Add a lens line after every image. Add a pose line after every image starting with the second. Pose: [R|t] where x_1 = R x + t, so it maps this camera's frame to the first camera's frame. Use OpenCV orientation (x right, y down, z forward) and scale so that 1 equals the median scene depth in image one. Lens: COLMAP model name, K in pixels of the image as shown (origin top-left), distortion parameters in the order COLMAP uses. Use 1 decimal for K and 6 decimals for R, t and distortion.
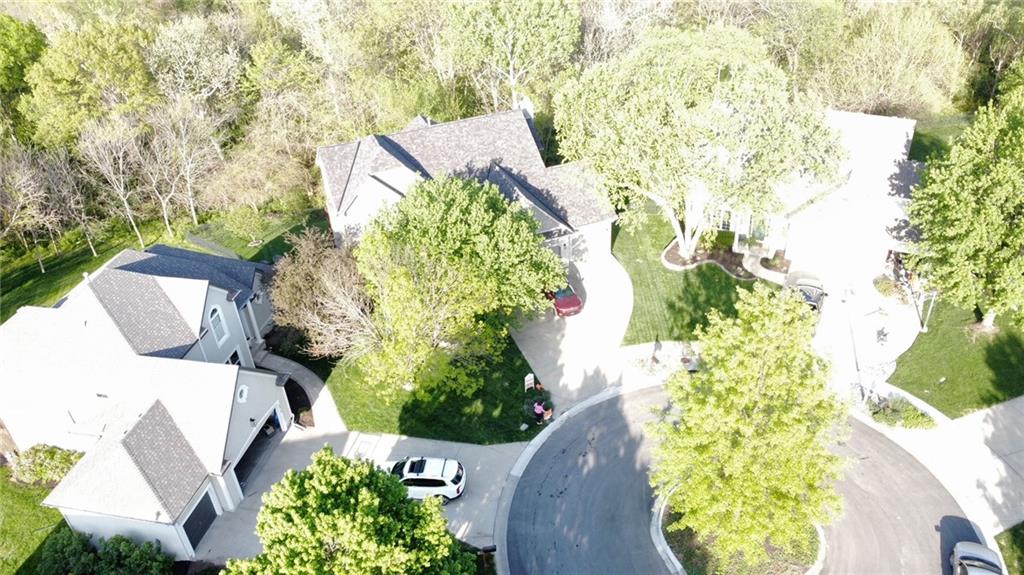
lens RADIAL K [[776.8, 0, 517.0], [0, 776.8, 288.2], [0, 0, 1]] dist [0.001630, -0.004210]
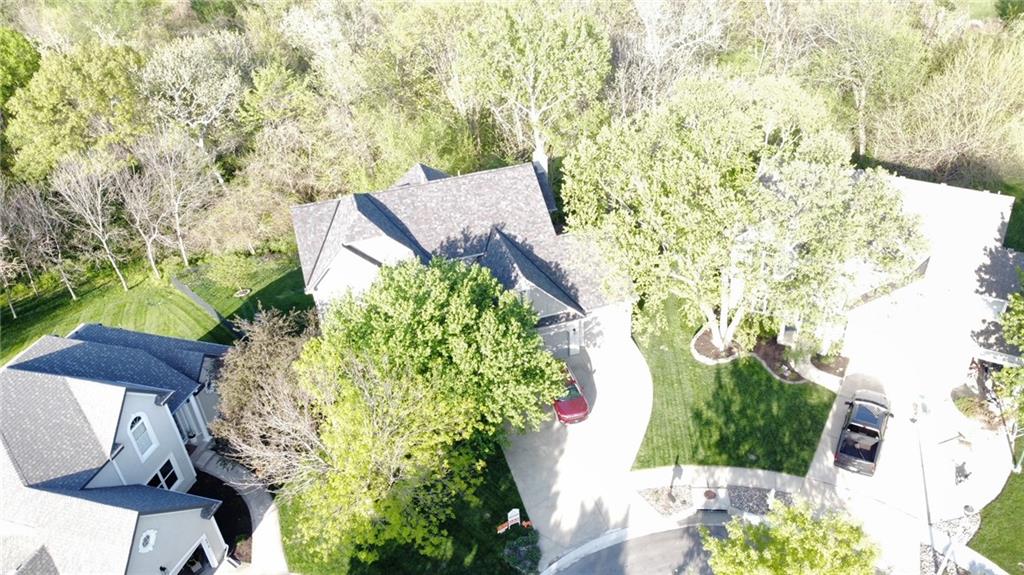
lens RADIAL K [[776.8, 0, 517.0], [0, 776.8, 288.2], [0, 0, 1]] dist [0.001630, -0.004210]
pose [[0.997270, 0.035094, -0.064976, 0.054308], [-0.034838, 0.999380, 0.005058, -0.105992], [0.065113, -0.002780, 0.997874, 0.159086]]
